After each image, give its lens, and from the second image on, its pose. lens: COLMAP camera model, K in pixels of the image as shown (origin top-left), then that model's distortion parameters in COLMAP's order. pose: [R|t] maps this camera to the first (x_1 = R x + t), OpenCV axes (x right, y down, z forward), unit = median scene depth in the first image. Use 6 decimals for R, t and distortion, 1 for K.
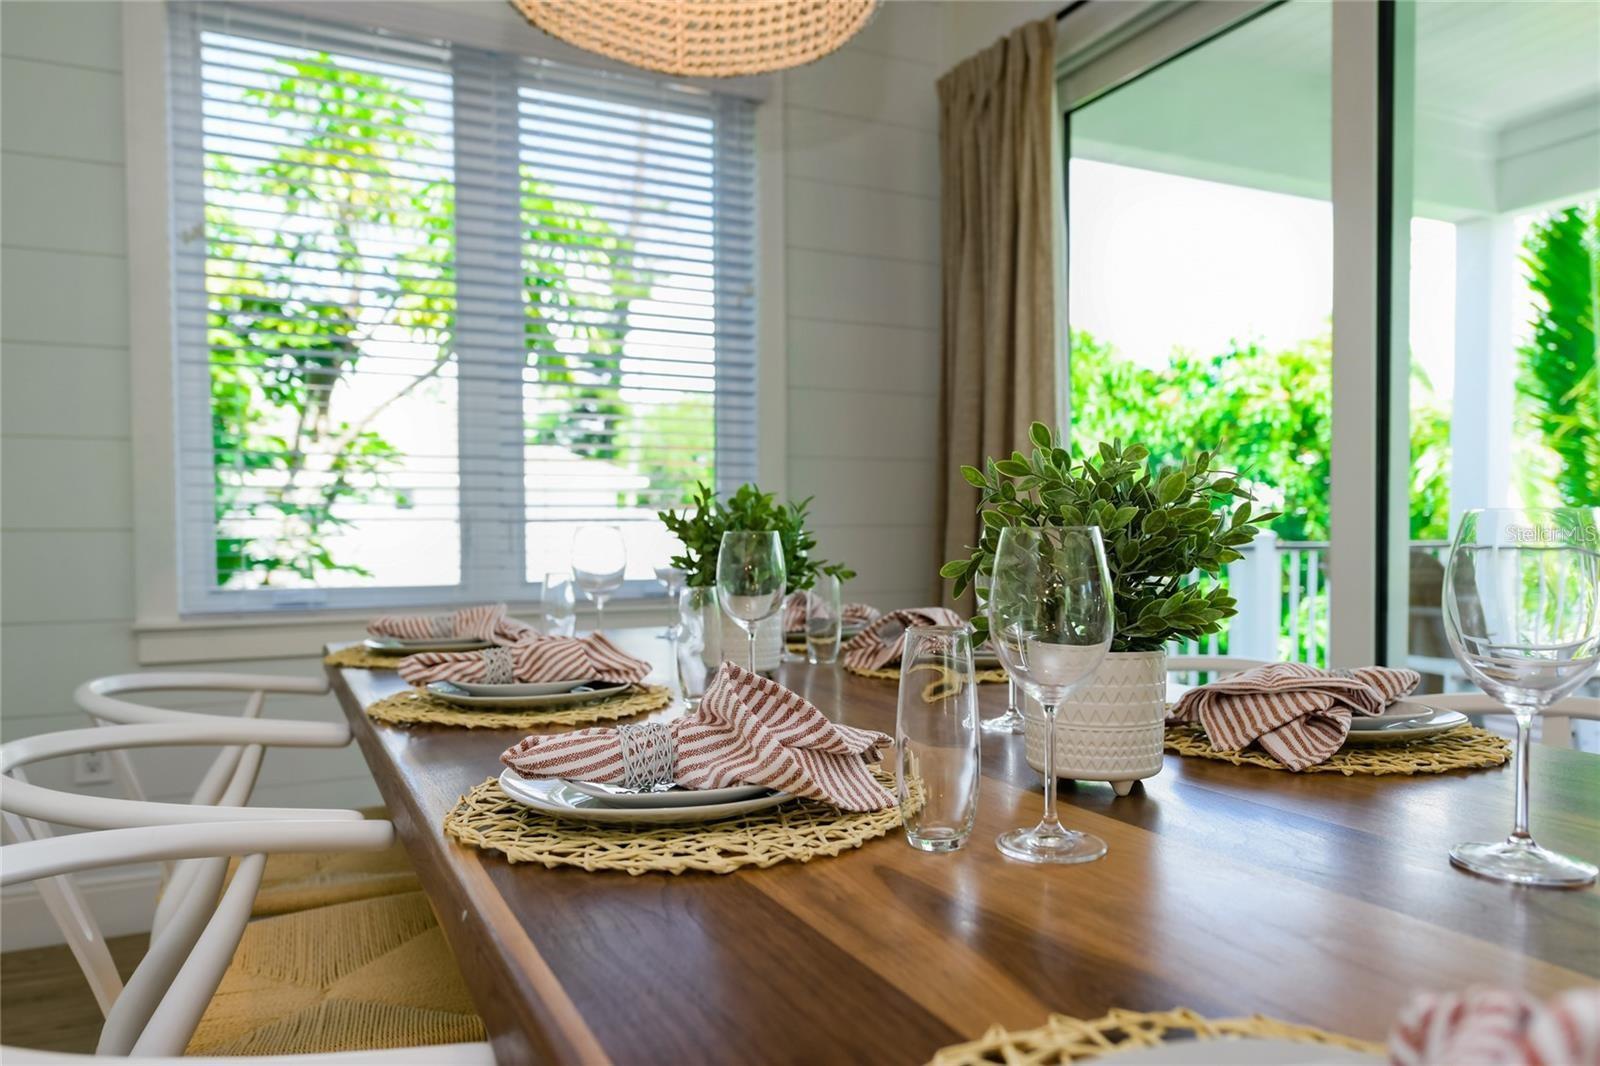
lens RADIAL K [[1051.3, 0, 798.7], [0, 1051.3, 534.3], [0, 0, 1]] dist [-0.009905, 0.004387]
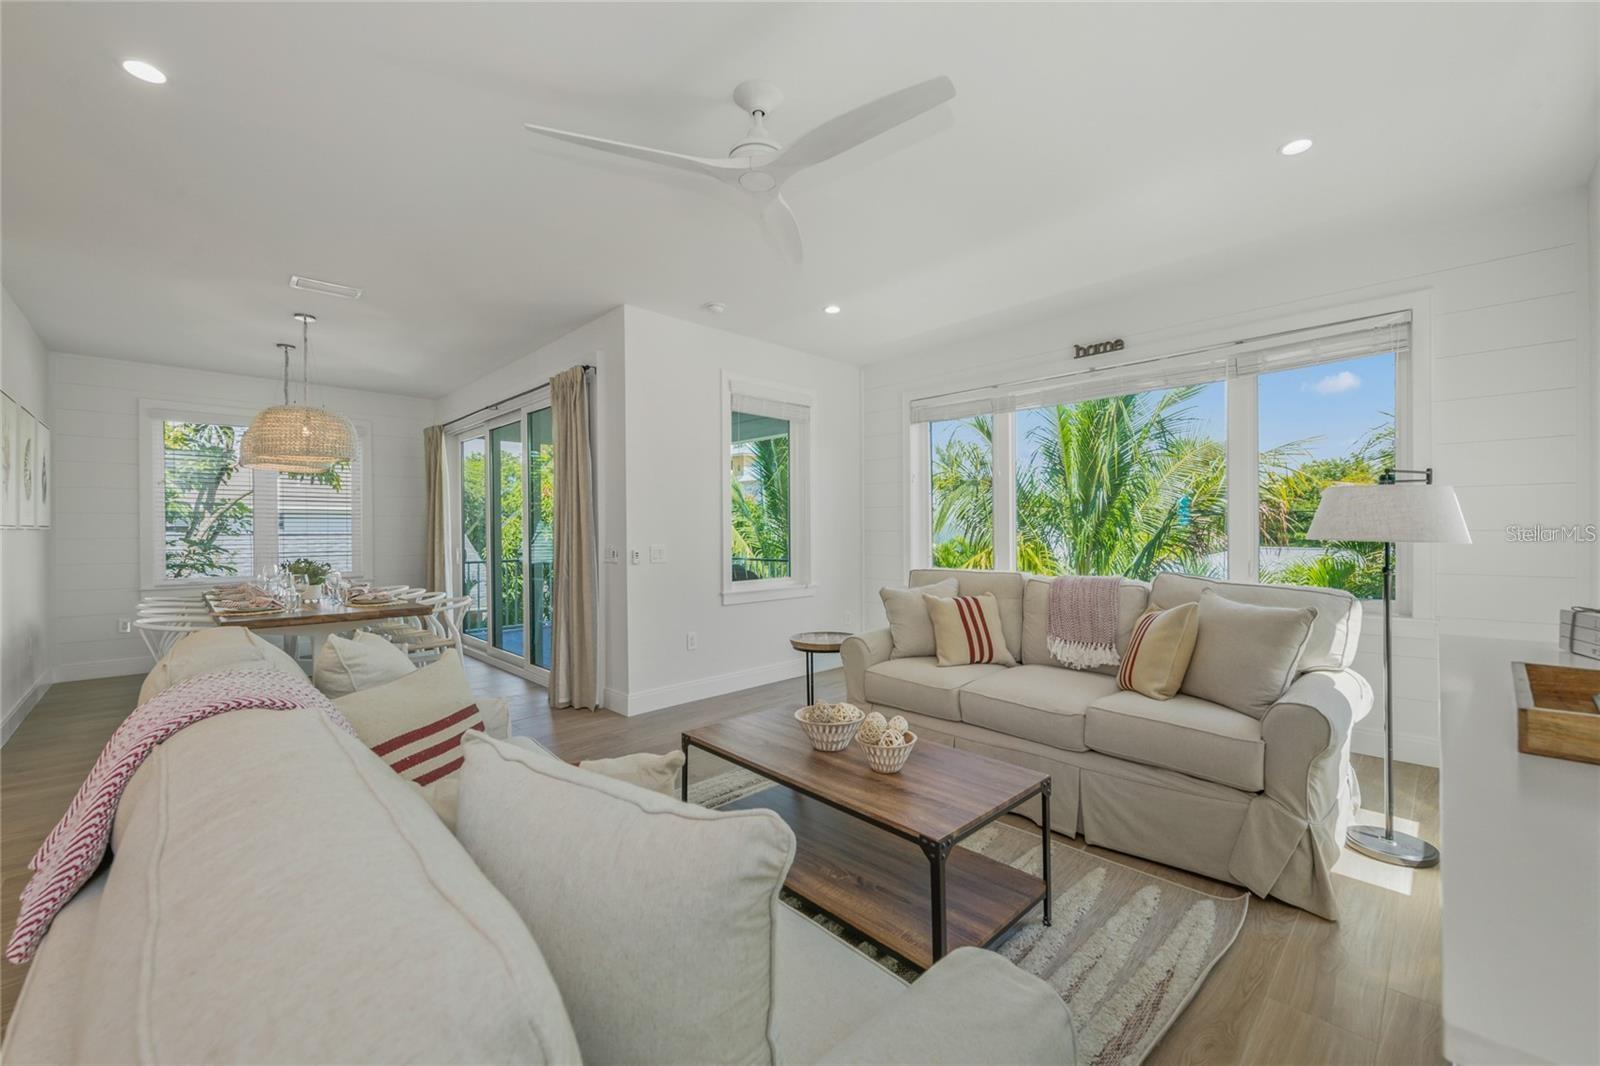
lens RADIAL K [[640.8, 0, 802.3], [0, 640.8, 532.0], [0, 0, 1]] dist [-0.003671, -0.000533]
pose [[0.952026, -0.002132, 0.306009, 0.325602], [0.003436, 0.999987, -0.003724, -0.034625], [-0.305997, 0.004596, 0.952021, -0.666684]]
